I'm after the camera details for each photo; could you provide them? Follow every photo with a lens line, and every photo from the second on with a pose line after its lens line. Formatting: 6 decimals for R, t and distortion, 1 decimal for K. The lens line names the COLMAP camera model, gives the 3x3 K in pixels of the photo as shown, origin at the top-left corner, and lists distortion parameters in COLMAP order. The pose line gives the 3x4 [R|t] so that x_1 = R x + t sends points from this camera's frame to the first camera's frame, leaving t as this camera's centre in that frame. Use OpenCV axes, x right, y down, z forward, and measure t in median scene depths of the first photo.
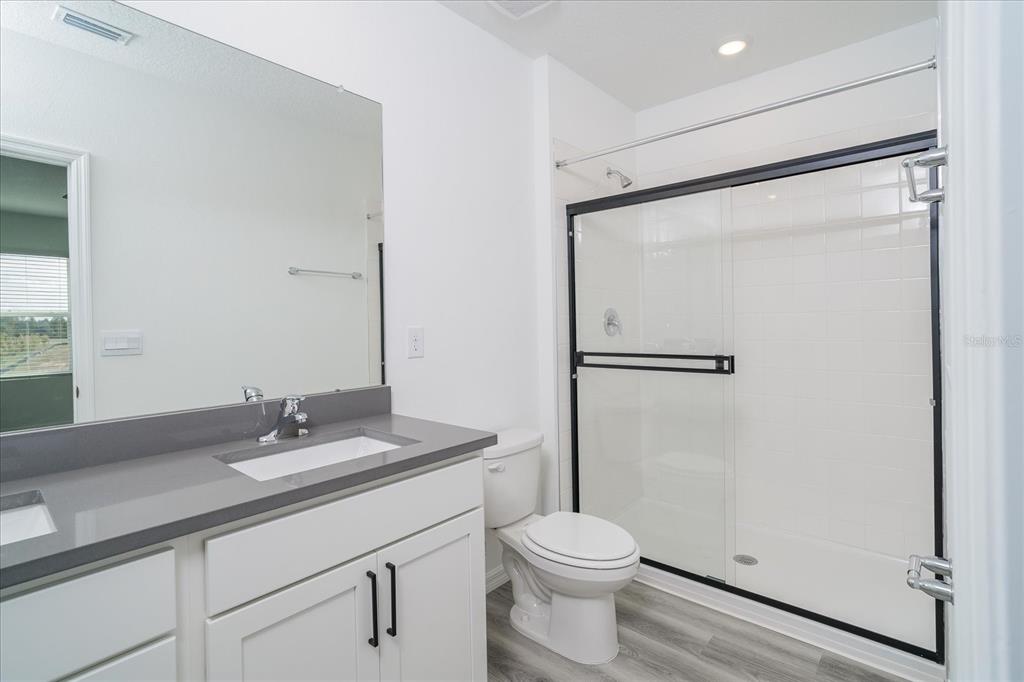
lens RADIAL K [[486.7, 0, 509.7], [0, 486.7, 328.5], [0, 0, 1]] dist [-0.003810, -0.000546]
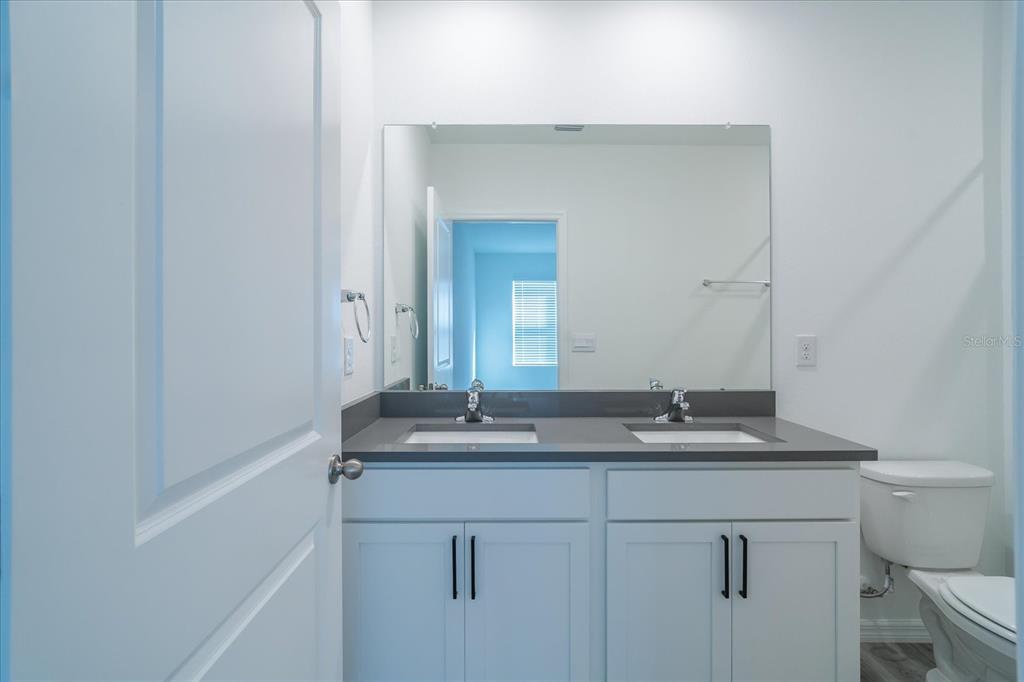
lens RADIAL K [[486.7, 0, 509.7], [0, 486.7, 328.5], [0, 0, 1]] dist [-0.003810, -0.000546]
pose [[0.666365, 0.010210, -0.745555, 0.199019], [-0.019503, 0.999803, -0.003740, -0.003058], [0.745370, 0.017032, 0.666433, -0.171844]]
